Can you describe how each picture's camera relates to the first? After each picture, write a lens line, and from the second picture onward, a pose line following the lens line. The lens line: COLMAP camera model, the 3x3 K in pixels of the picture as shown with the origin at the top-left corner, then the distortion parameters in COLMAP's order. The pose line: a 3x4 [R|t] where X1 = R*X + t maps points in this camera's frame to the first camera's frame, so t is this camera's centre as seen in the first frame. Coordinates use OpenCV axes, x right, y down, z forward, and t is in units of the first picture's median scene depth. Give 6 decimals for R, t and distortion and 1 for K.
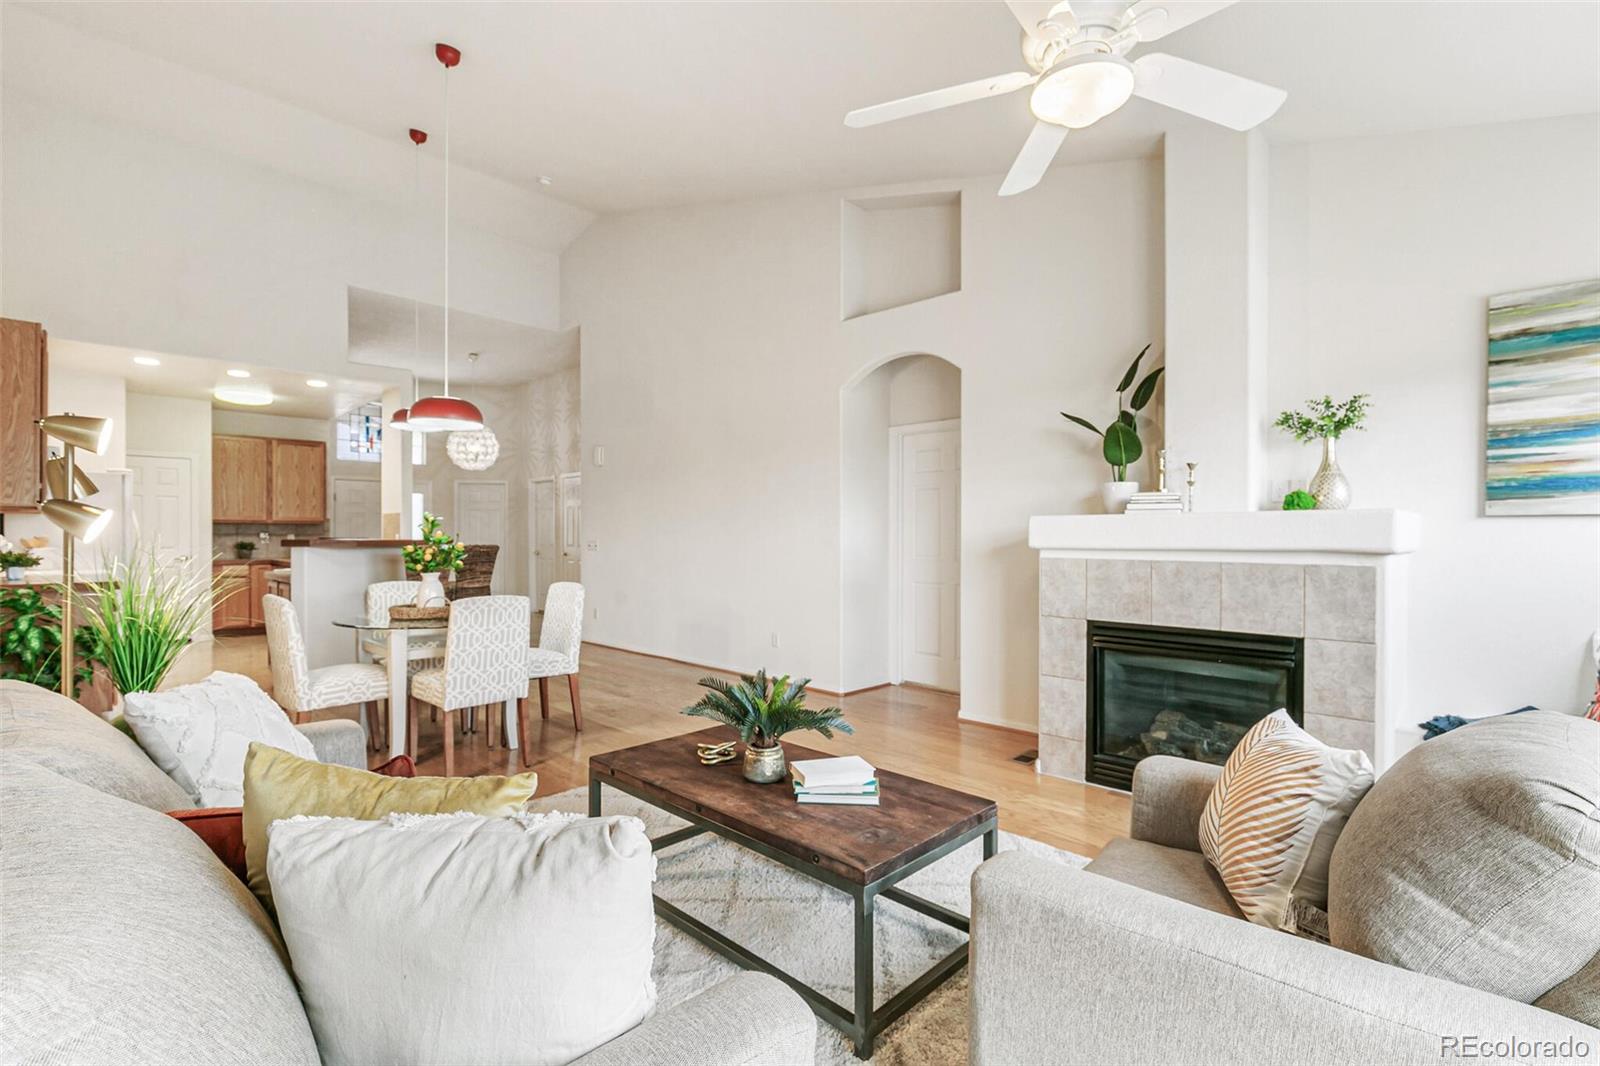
lens RADIAL K [[734.2, 0, 798.0], [0, 734.2, 537.2], [0, 0, 1]] dist [-0.000066, -0.000019]
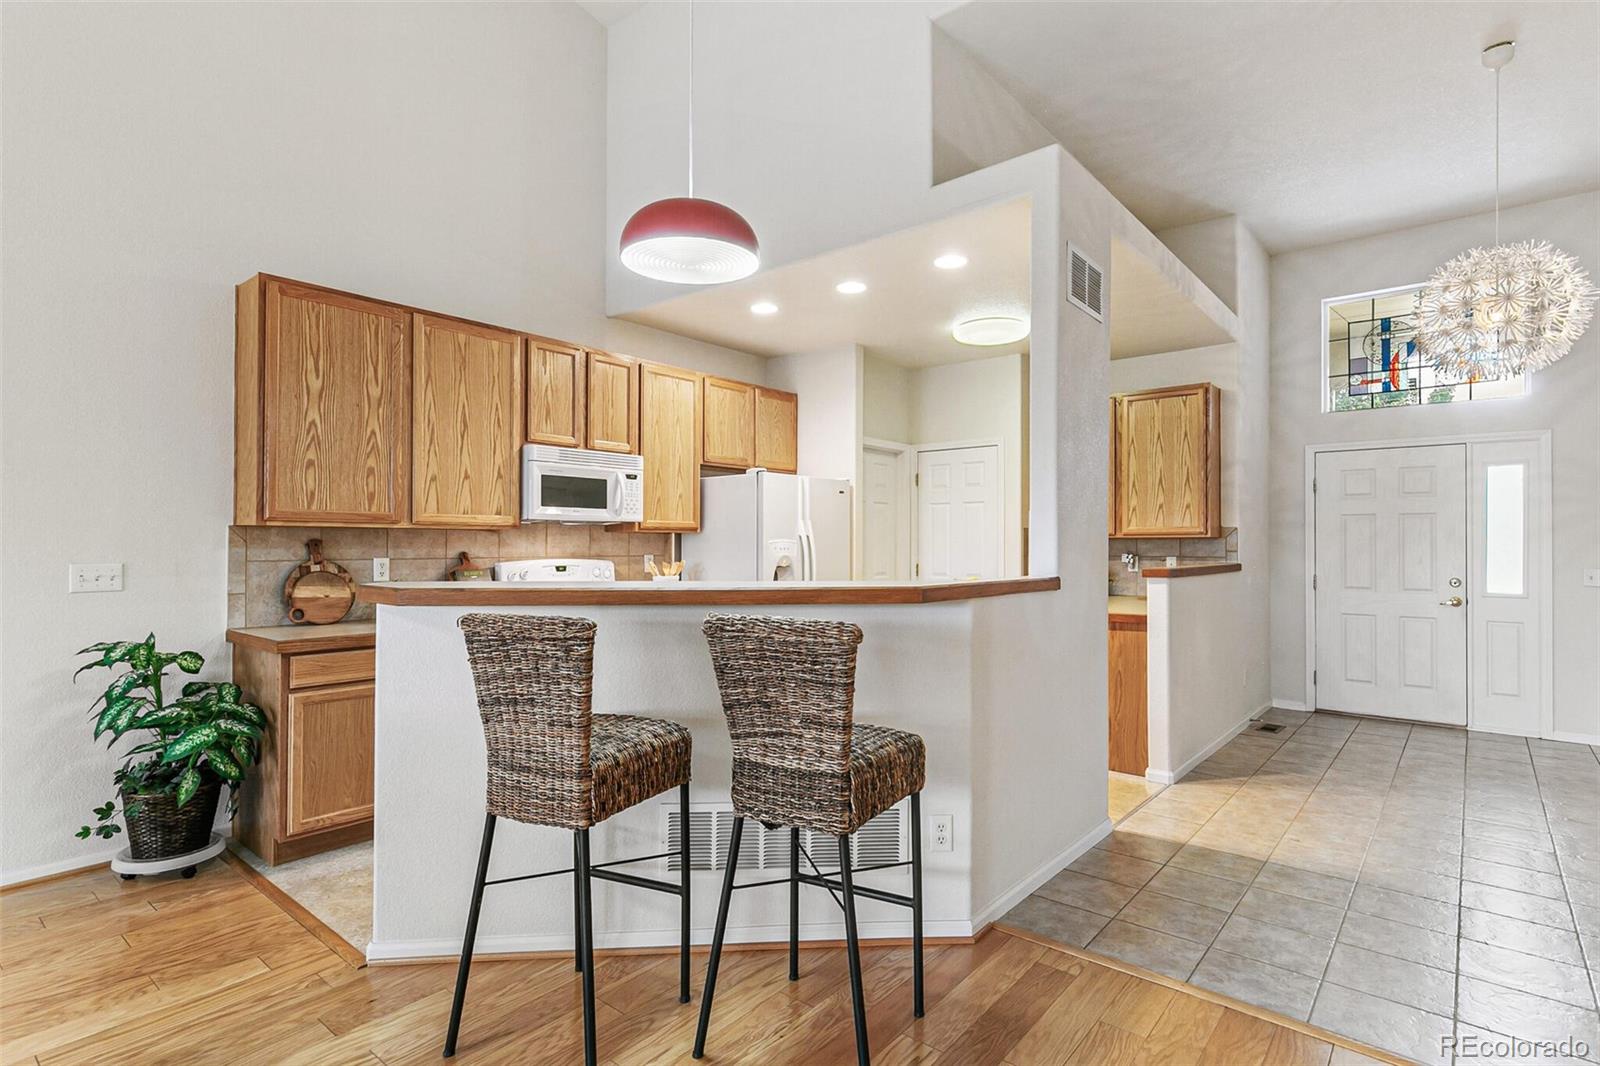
lens RADIAL K [[785.2, 0, 798.4], [0, 785.2, 547.2], [0, 0, 1]] dist [0.001320, 0.000136]
pose [[0.066783, -0.005829, -0.997751, -0.100186], [-0.000753, 0.999982, -0.005892, -0.007787], [0.997767, 0.001145, 0.066777, 0.690147]]
